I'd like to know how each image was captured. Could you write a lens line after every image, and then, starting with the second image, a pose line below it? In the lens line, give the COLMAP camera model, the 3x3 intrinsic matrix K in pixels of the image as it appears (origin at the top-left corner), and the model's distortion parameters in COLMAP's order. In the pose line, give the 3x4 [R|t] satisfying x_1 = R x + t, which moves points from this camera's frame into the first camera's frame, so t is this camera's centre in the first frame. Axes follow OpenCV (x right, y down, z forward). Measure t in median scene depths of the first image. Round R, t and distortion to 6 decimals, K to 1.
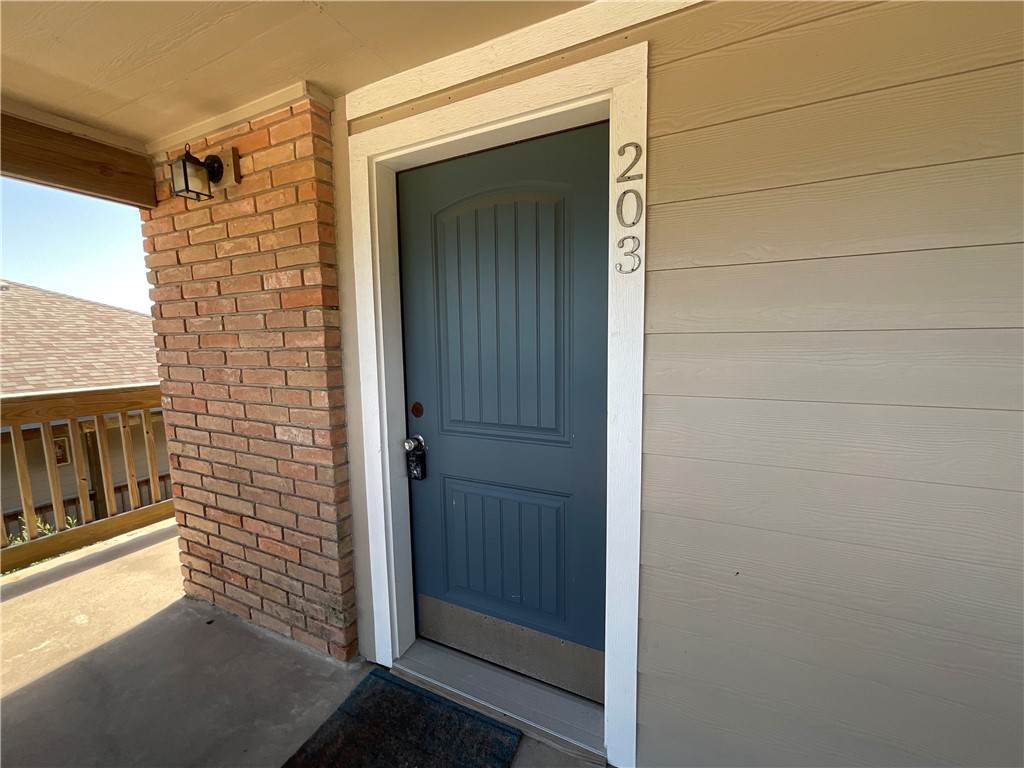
lens RADIAL K [[412.9, 0, 512.0], [0, 412.9, 384.0], [0, 0, 1]] dist [-0.001117, -0.000036]
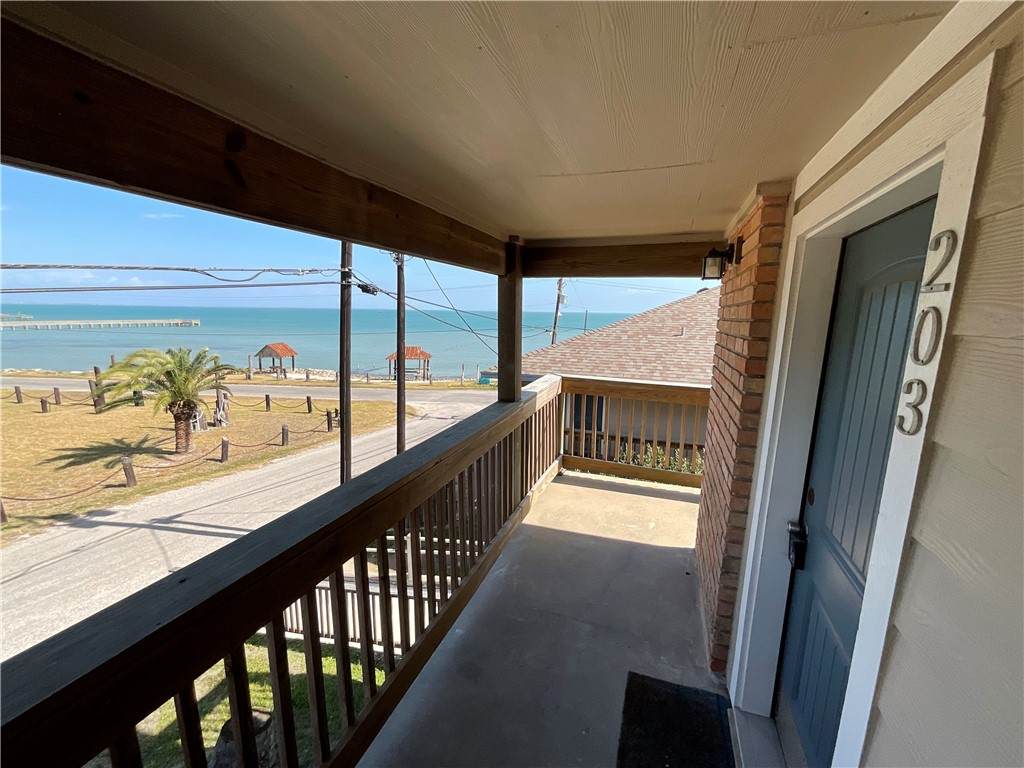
lens RADIAL K [[412.9, 0, 512.0], [0, 412.9, 384.0], [0, 0, 1]] dist [-0.001117, -0.000036]
pose [[0.096616, 0.179962, -0.978917, 0.624054], [-0.128007, 0.977597, 0.167085, -0.280579], [0.987056, 0.109165, 0.117488, 0.237699]]
